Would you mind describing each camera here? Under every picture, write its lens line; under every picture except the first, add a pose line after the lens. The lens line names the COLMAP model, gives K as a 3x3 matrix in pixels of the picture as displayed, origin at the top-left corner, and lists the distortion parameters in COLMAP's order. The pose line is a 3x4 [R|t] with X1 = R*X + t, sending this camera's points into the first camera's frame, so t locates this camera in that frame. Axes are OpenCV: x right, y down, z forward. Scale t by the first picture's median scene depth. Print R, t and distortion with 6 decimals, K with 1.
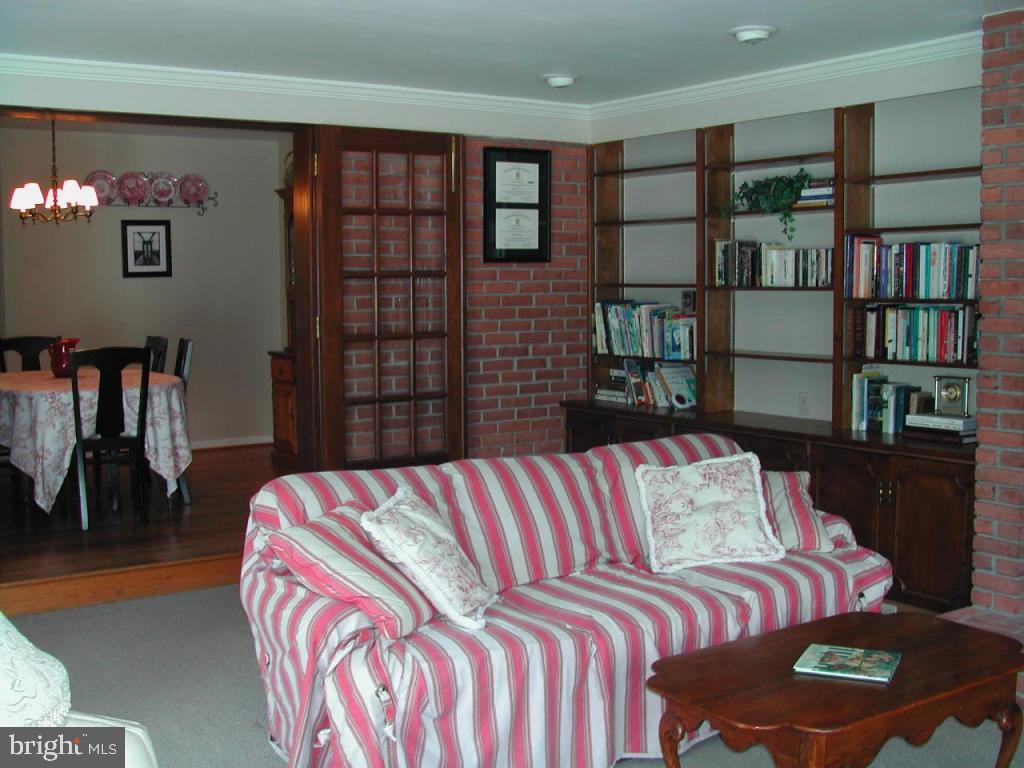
lens RADIAL K [[1255.4, 0, 512.0], [0, 1255.4, 384.0], [0, 0, 1]] dist [-0.301193, 1.041525]
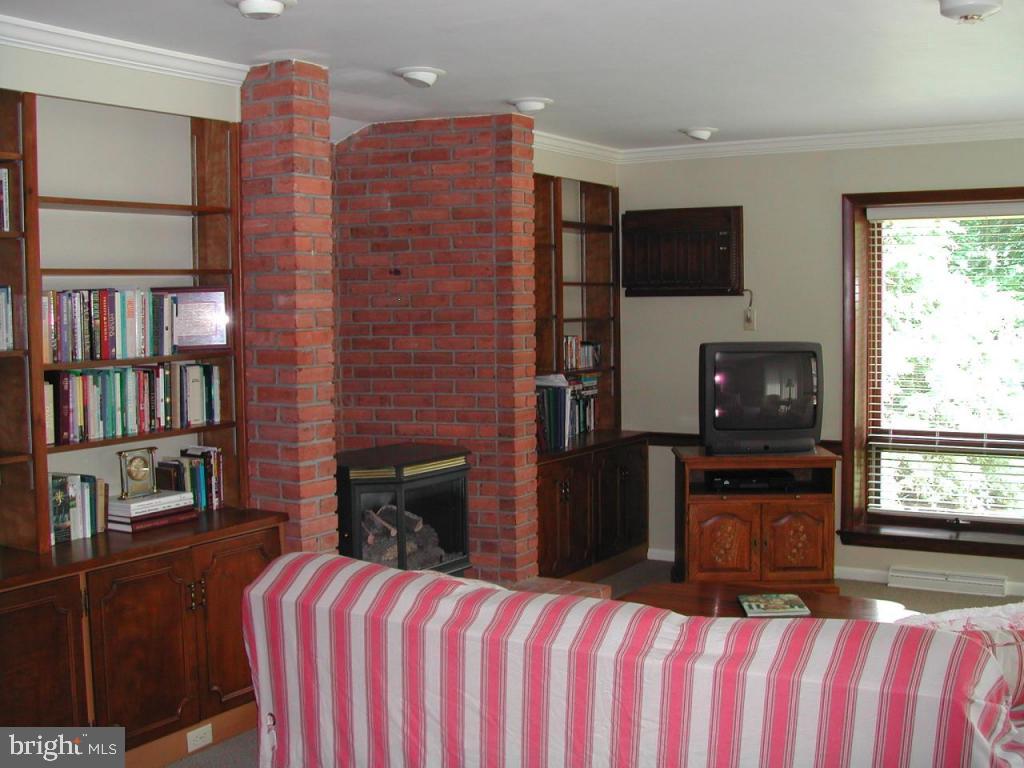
lens RADIAL K [[1255.4, 0, 512.0], [0, 1255.4, 384.0], [0, 0, 1]] dist [-0.301193, 1.041525]
pose [[-0.419166, -0.059434, 0.905962, -0.504661], [0.088701, 0.990401, 0.106014, -0.115290], [-0.903566, 0.124797, -0.409870, 1.096621]]
